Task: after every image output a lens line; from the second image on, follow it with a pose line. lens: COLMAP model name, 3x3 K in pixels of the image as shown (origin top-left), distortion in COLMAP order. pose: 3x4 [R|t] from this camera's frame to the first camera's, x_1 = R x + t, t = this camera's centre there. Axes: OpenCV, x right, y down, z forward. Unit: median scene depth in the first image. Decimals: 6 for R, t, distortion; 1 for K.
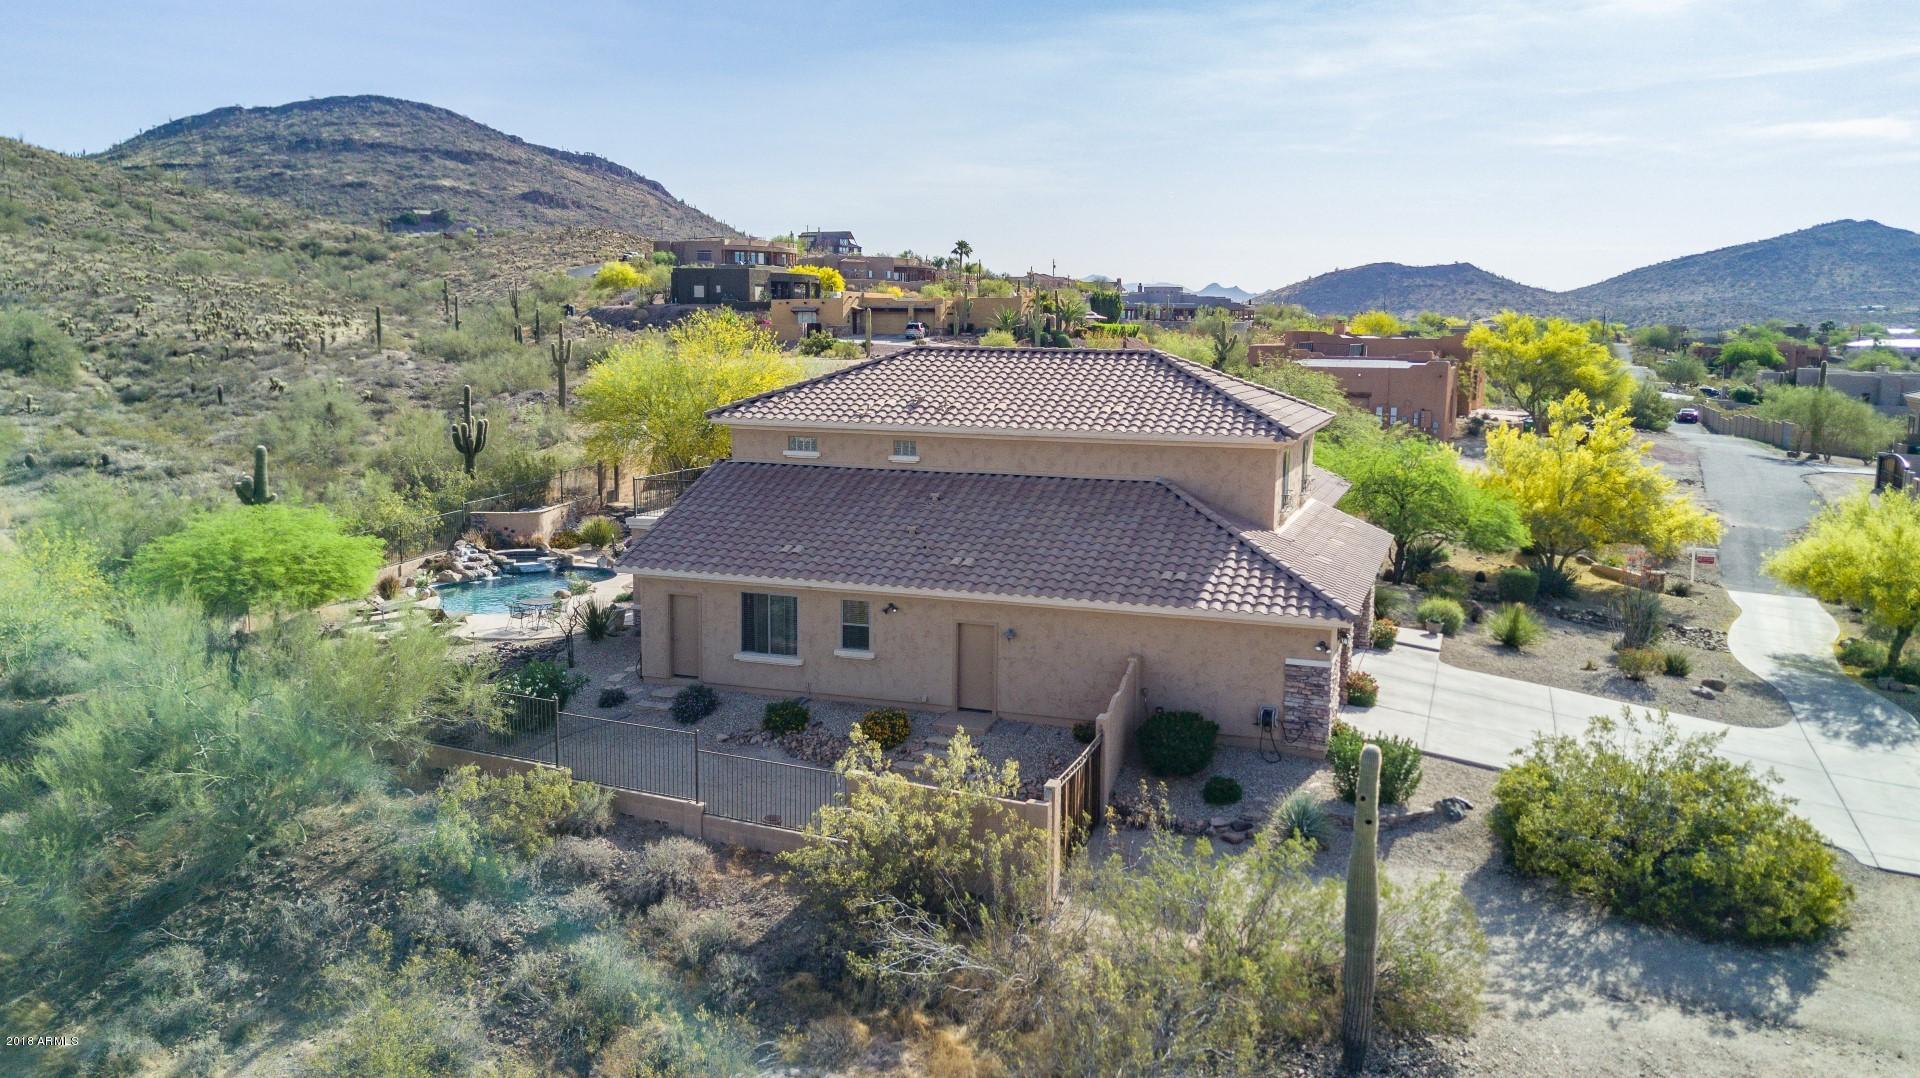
lens RADIAL K [[1491.2, 0, 966.5], [0, 1491.2, 530.1], [0, 0, 1]] dist [0.016482, 0.023111]
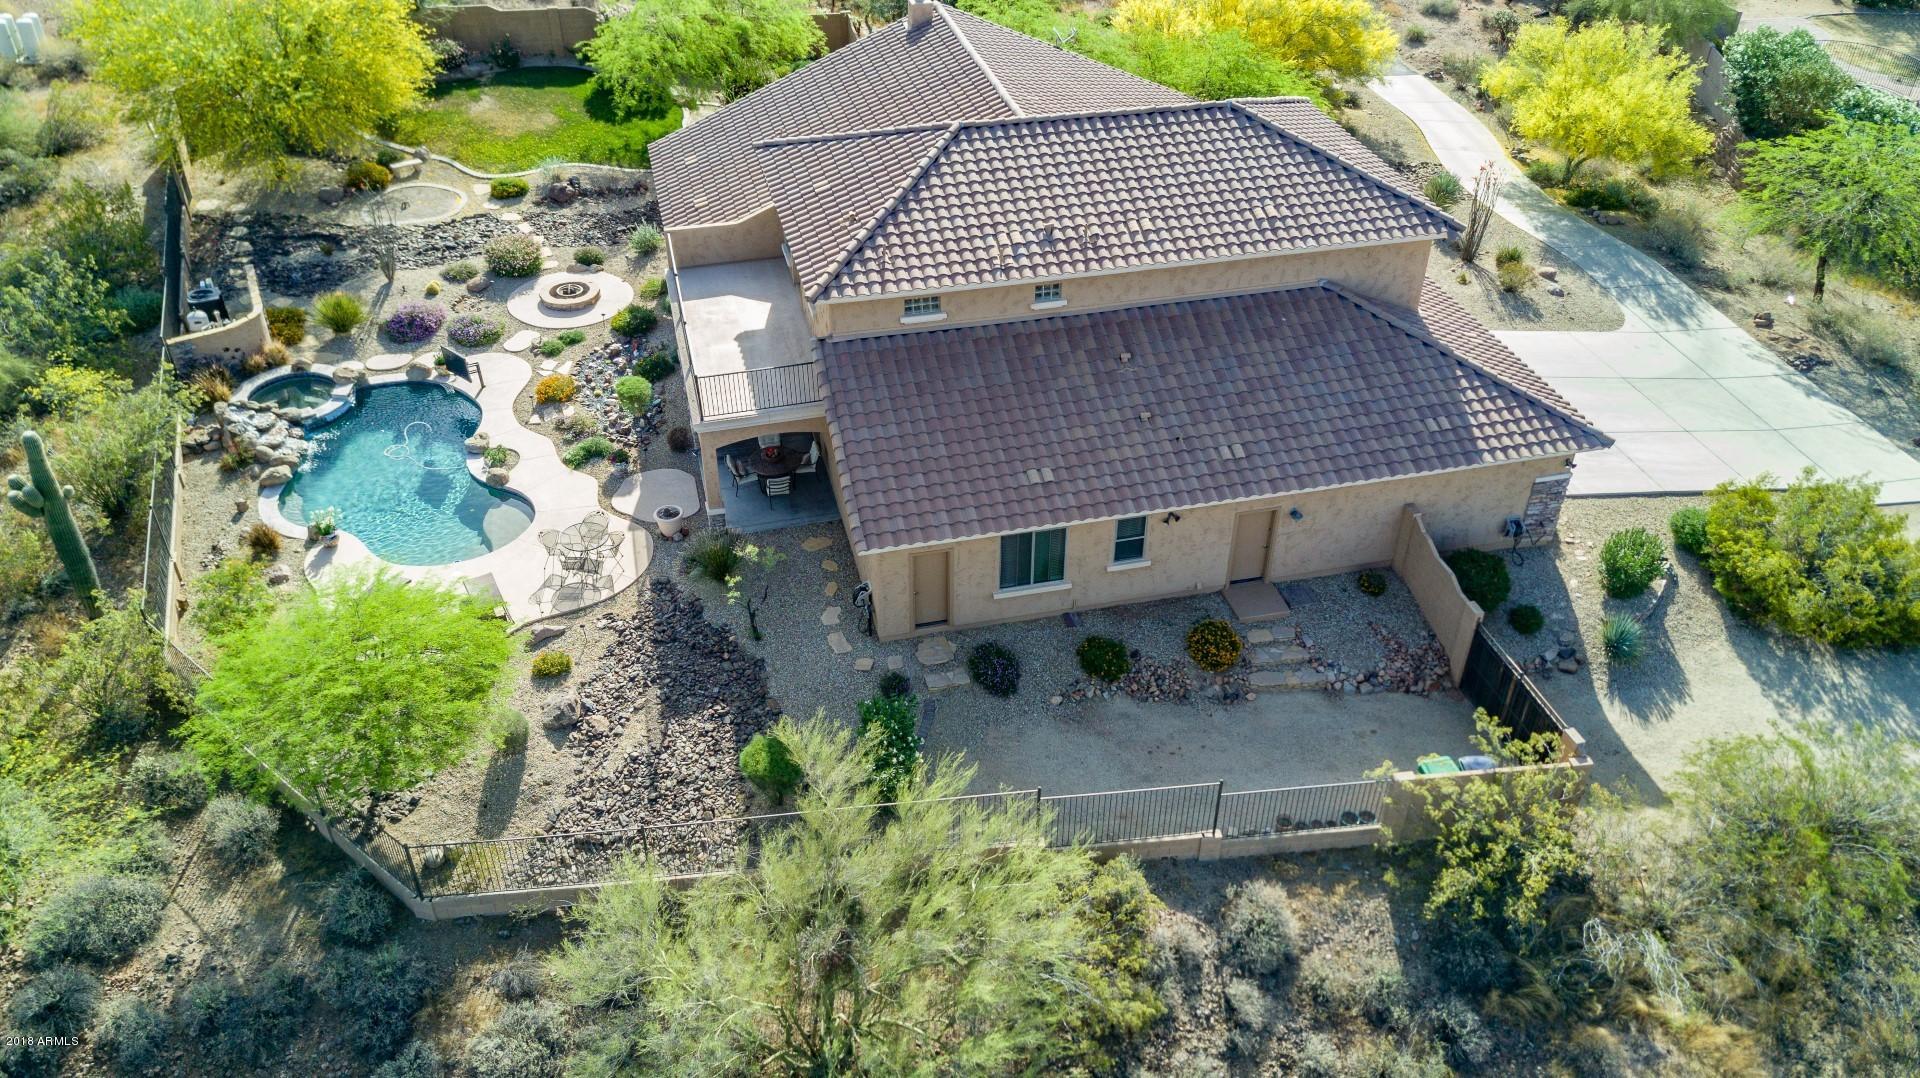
lens RADIAL K [[1491.2, 0, 999.3], [0, 1491.2, 521.4], [0, 0, 1]] dist [0.016482, 0.023111]
pose [[0.830167, -0.326917, 0.451606, -0.067322], [0.075636, 0.868587, 0.489731, -0.049352], [-0.552360, -0.372401, 0.745799, 0.040477]]
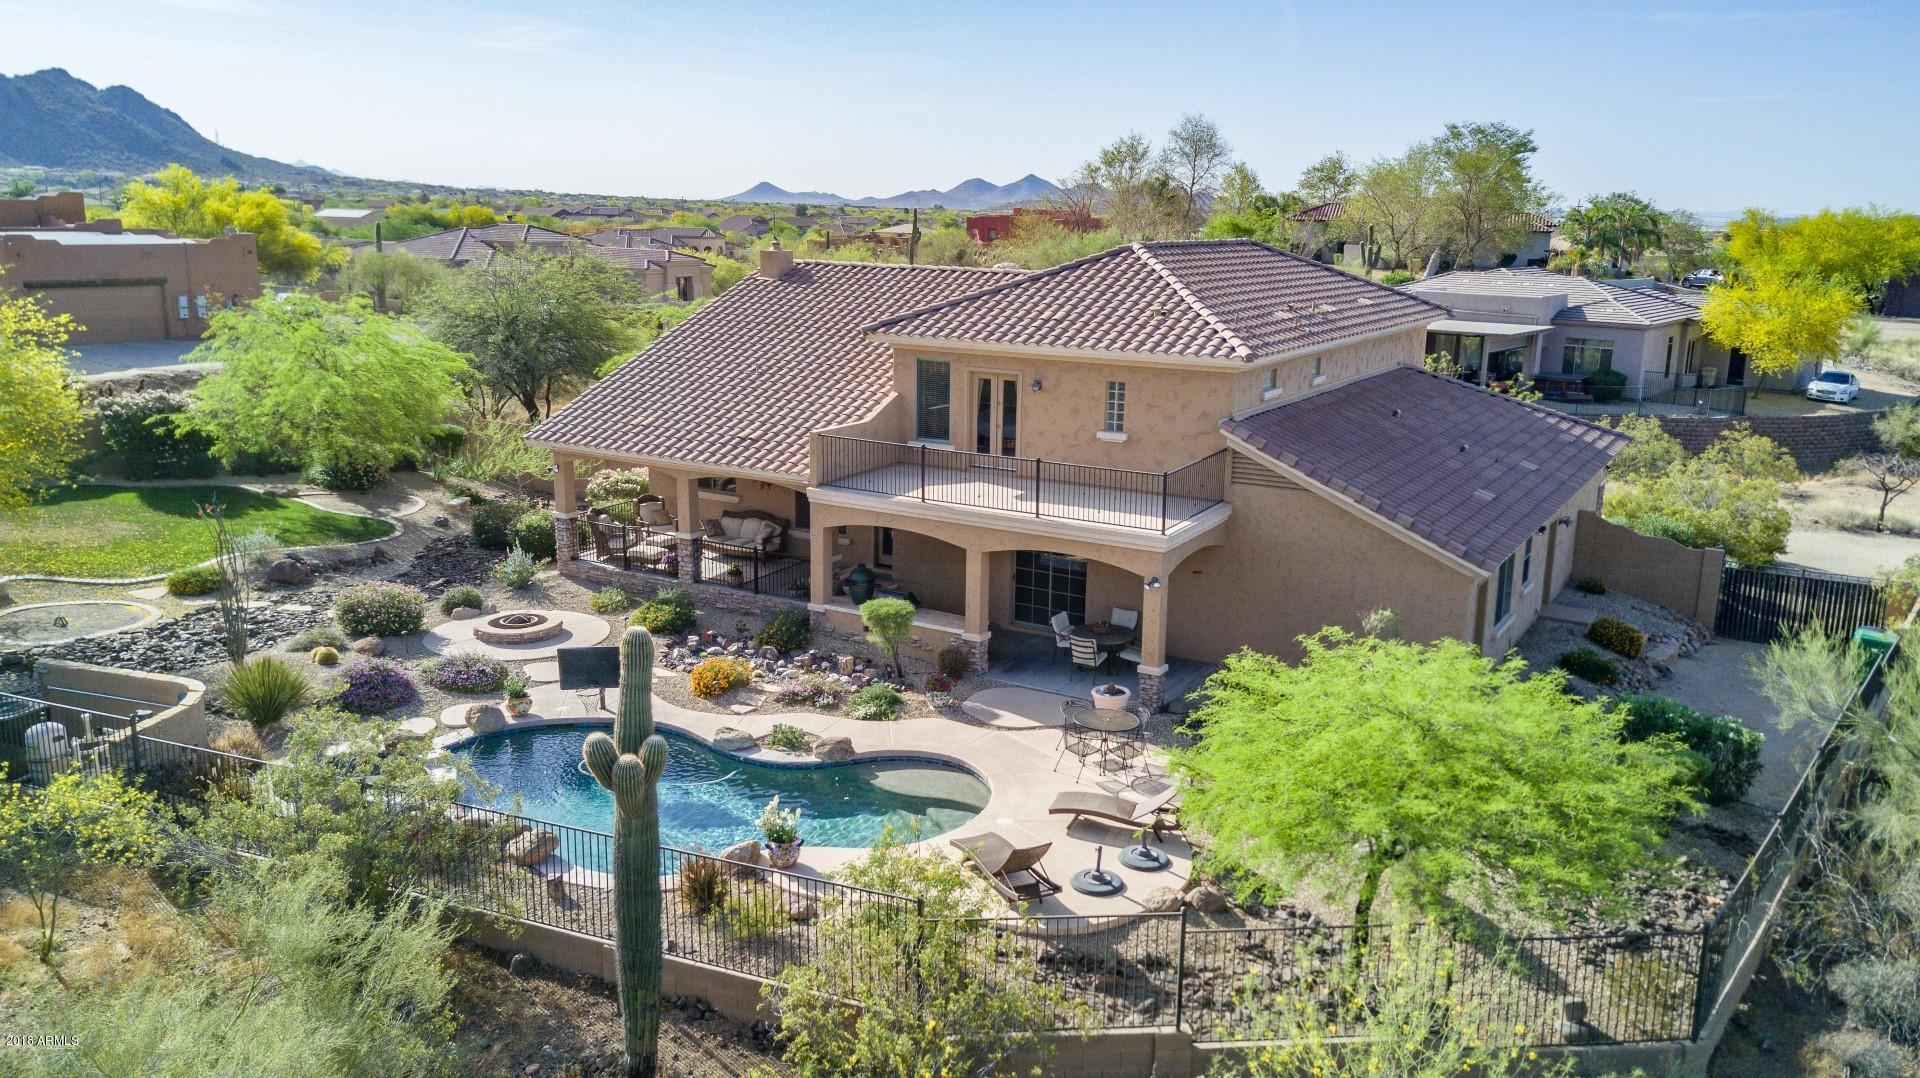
lens RADIAL K [[1491.2, 0, 977.2], [0, 1491.2, 534.5], [0, 0, 1]] dist [0.016482, 0.023111]
pose [[0.204033, -0.231777, 0.951131, -0.120829], [0.127122, 0.969615, 0.209012, -0.021819], [-0.970675, 0.078264, 0.227297, 0.132924]]
